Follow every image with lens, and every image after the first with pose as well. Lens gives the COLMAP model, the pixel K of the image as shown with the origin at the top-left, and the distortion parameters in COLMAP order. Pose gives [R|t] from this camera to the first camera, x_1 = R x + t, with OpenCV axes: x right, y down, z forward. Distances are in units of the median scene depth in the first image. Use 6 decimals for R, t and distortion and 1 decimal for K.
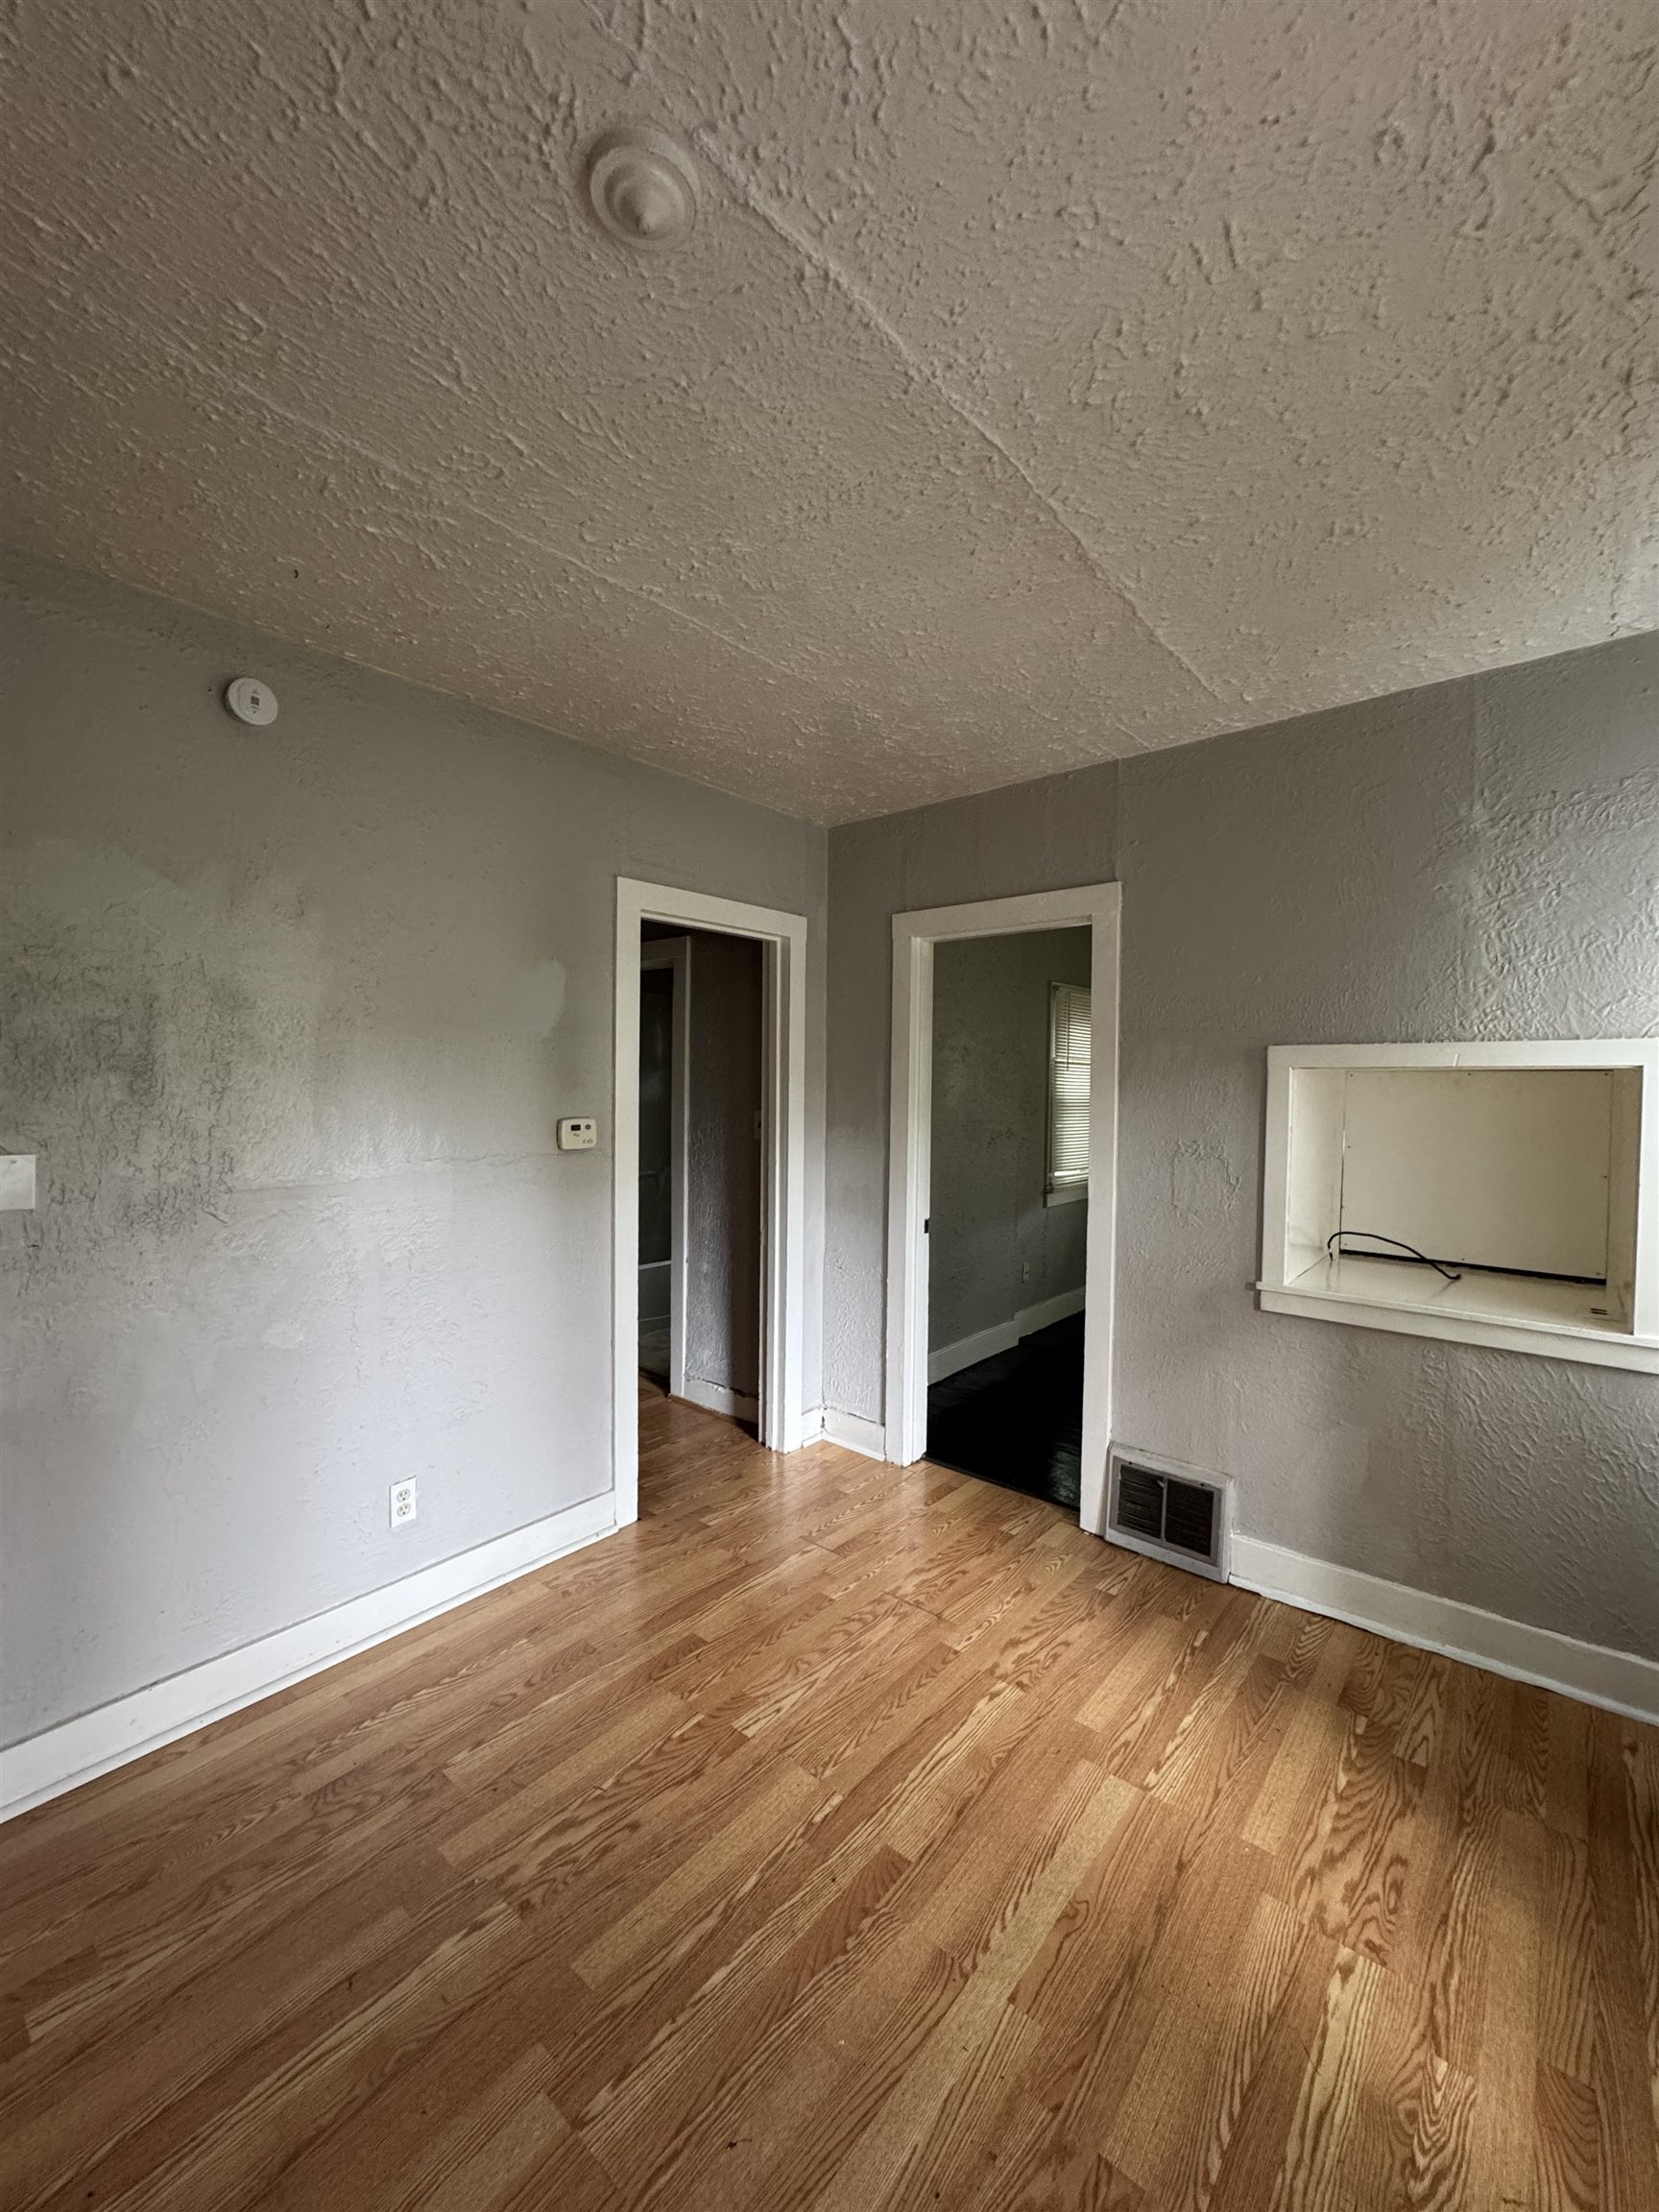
lens RADIAL K [[878.8, 0, 827.3], [0, 878.8, 1101.3], [0, 0, 1]] dist [-0.002807, 0.000426]
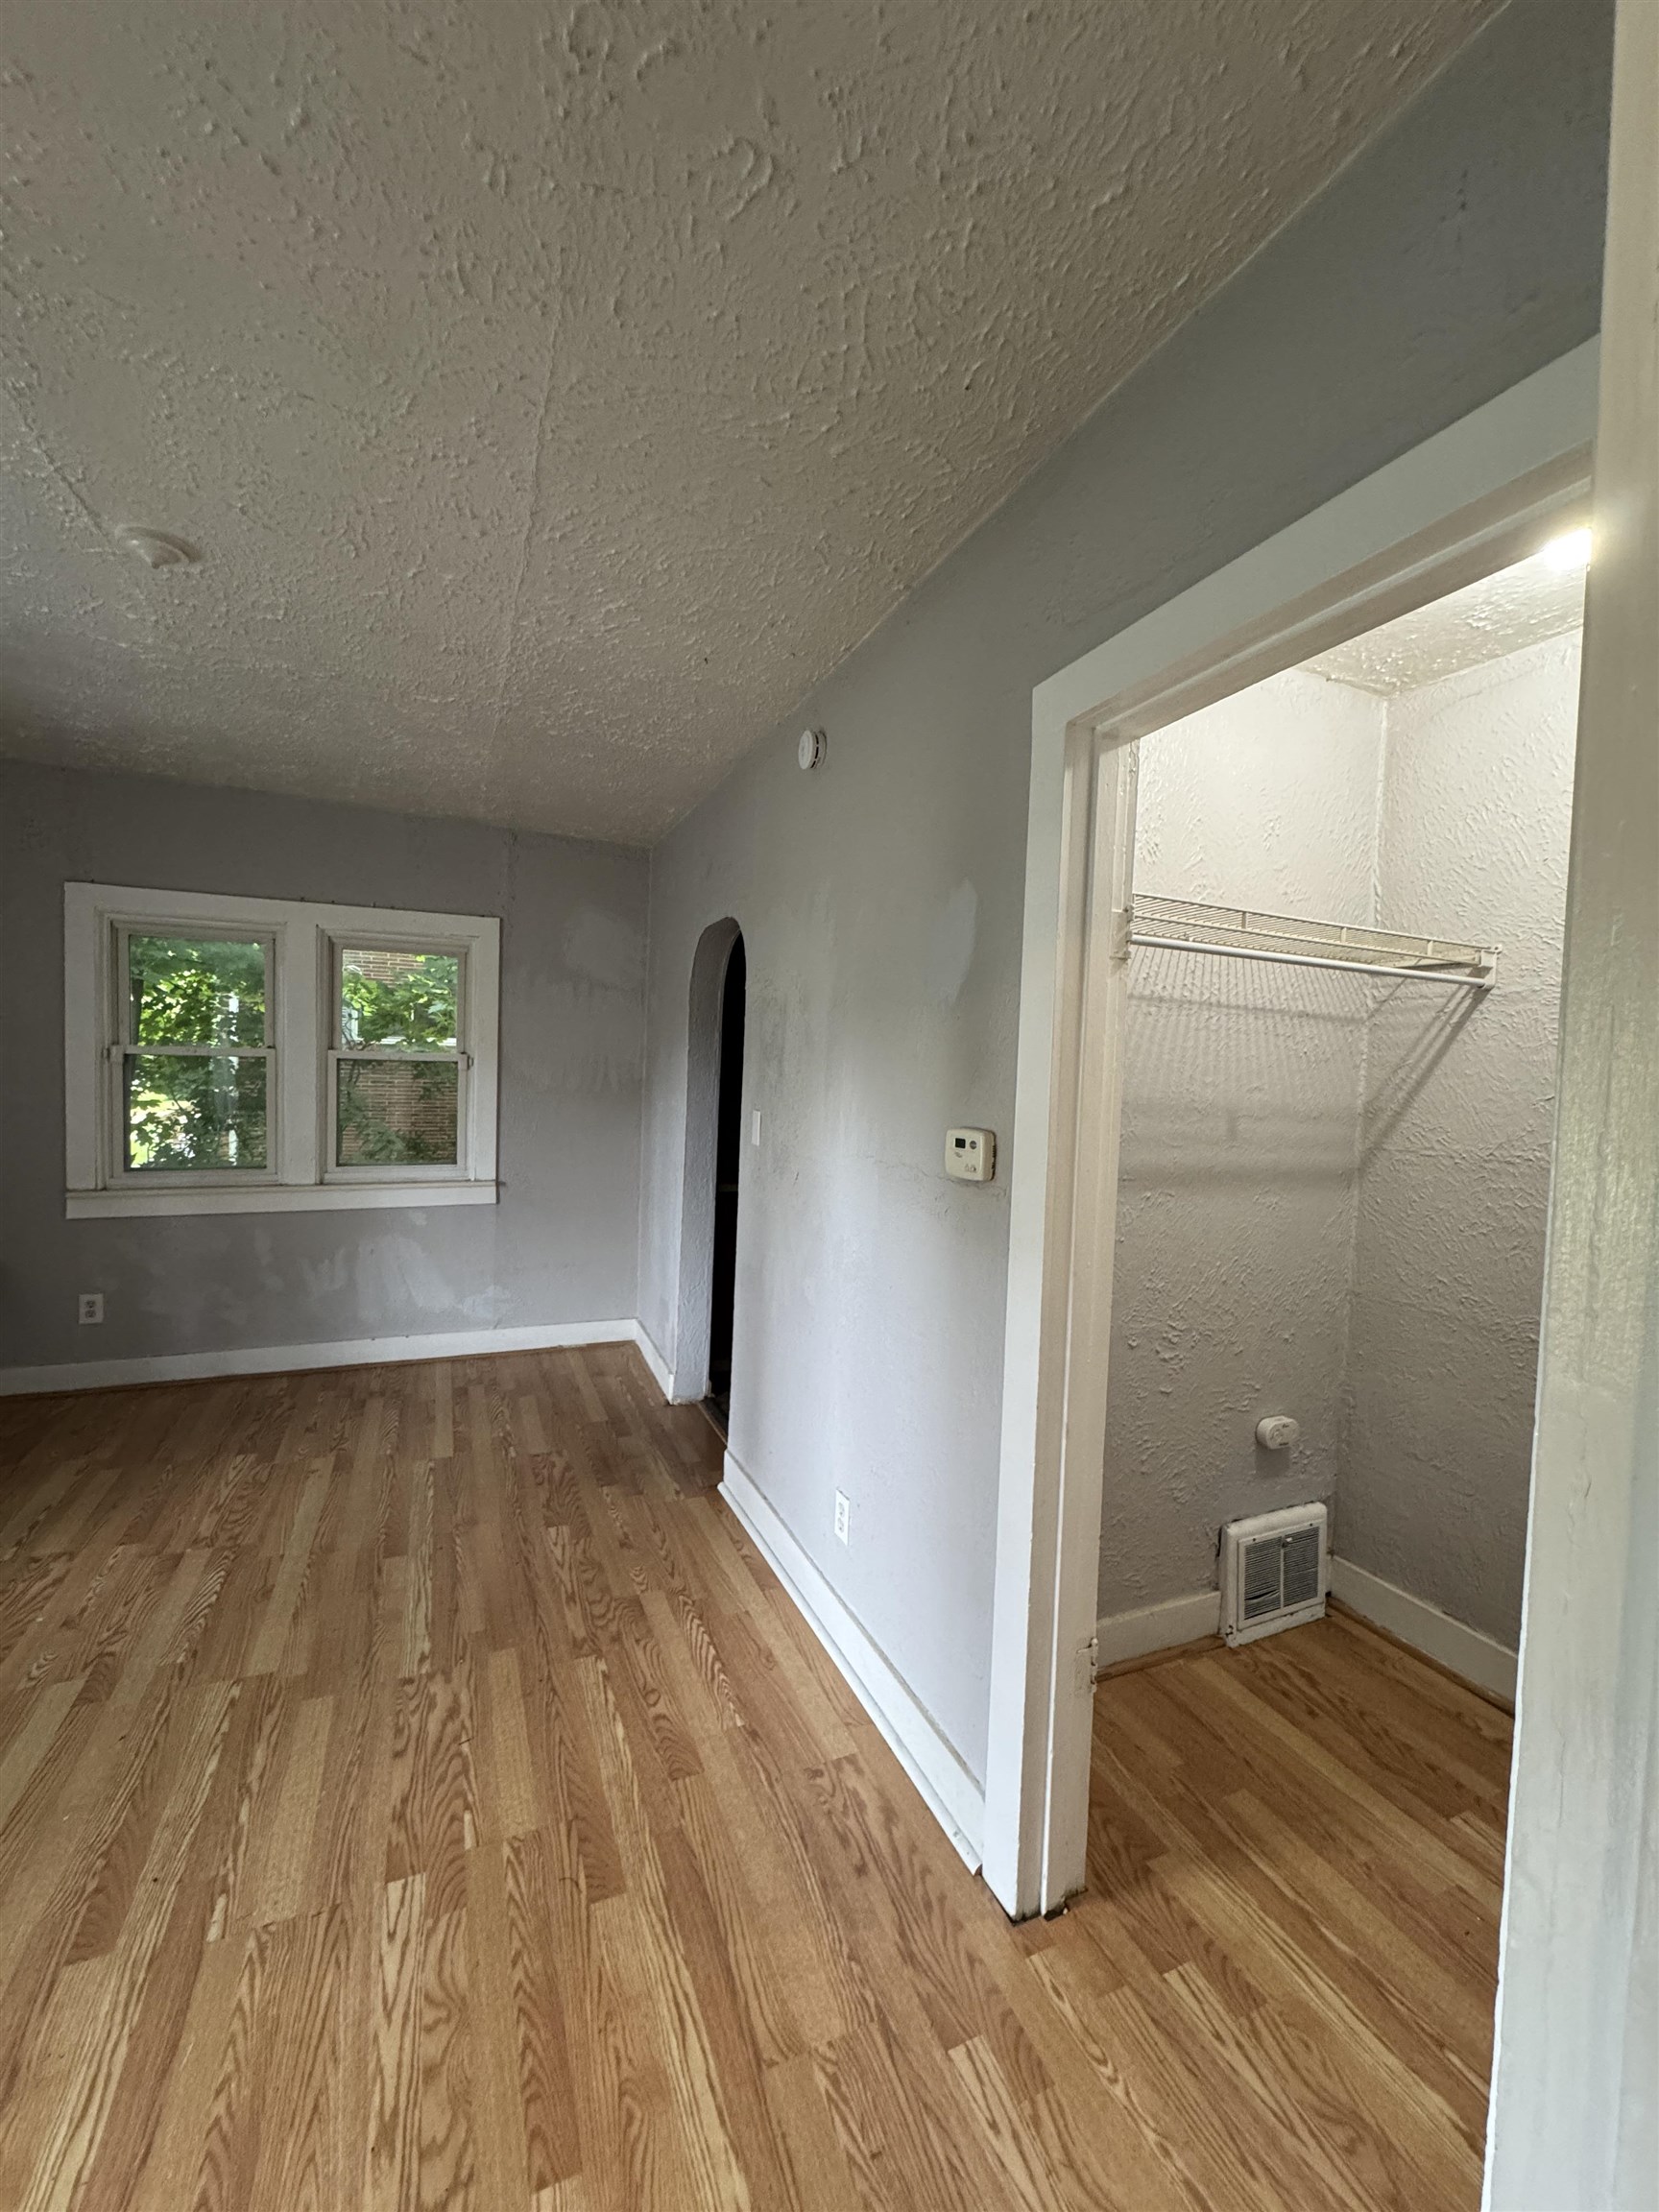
lens RADIAL K [[878.8, 0, 826.2], [0, 878.8, 1108.3], [0, 0, 1]] dist [-0.002807, 0.000426]
pose [[-0.437936, 0.017888, -0.898828, 0.440287], [-0.057846, 0.997170, 0.048029, -0.026427], [0.897143, 0.073027, -0.435662, 1.675324]]
